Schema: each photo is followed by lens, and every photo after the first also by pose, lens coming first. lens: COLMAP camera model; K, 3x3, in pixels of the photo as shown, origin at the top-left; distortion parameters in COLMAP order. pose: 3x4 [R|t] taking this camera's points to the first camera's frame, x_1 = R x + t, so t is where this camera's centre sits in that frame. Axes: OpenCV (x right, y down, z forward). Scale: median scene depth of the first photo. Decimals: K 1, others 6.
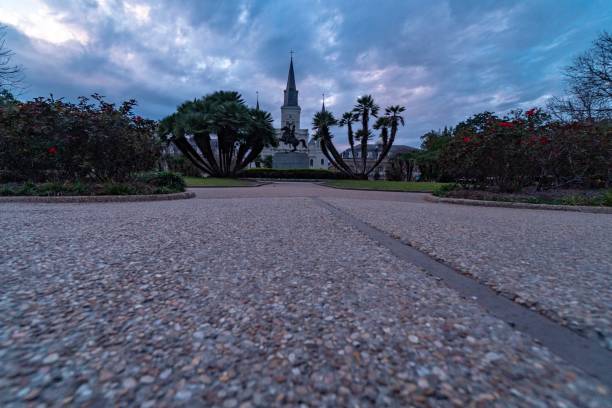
lens RADIAL K [[282.3, 0, 306.0], [0, 282.3, 197.1], [0, 0, 1]] dist [0.000774, 0.000166]
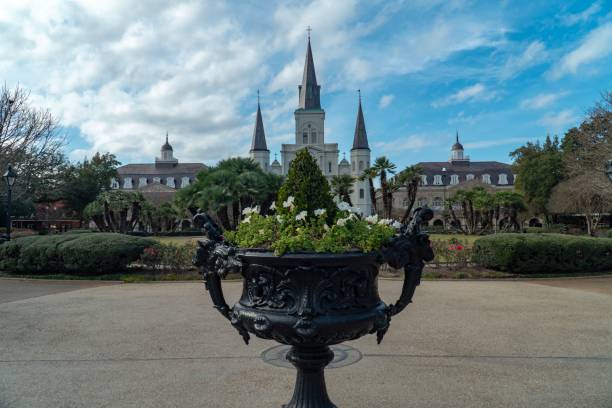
lens RADIAL K [[485.2, 0, 306.1], [0, 485.2, 204.1], [0, 0, 1]] dist [-0.000244, 0.000323]
pose [[0.997105, -0.031958, -0.068991, 0.032249], [0.025805, 0.995760, -0.088297, -0.028786], [0.071521, 0.086261, 0.993702, -0.369012]]
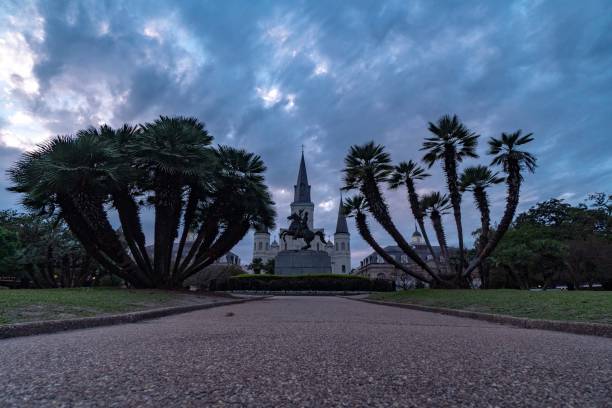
lens RADIAL K [[332.3, 0, 304.0], [0, 332.3, 201.6], [0, 0, 1]] dist [0.003241, 0.000119]
pose [[0.998521, -0.027988, -0.046620, -0.011325], [0.011343, 0.945711, -0.324810, -0.013332], [0.053180, 0.323801, 0.944629, 0.255487]]
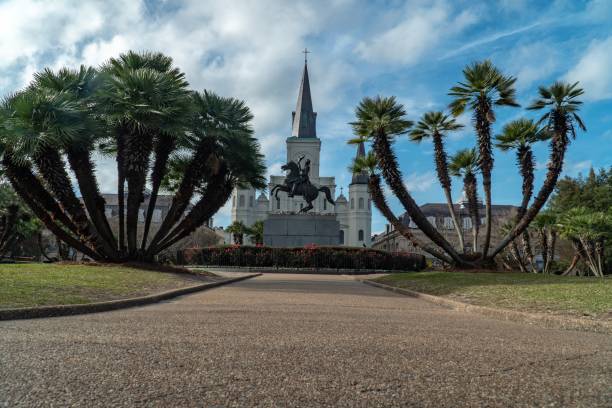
lens RADIAL K [[493.0, 0, 306.1], [0, 493.0, 199.6], [0, 0, 1]] dist [-0.000809, 0.005327]
pose [[0.998801, -0.004081, -0.048791, -0.003630], [-0.005610, 0.980417, -0.196851, -0.013747], [0.048639, 0.196888, 0.979219, 0.183360]]
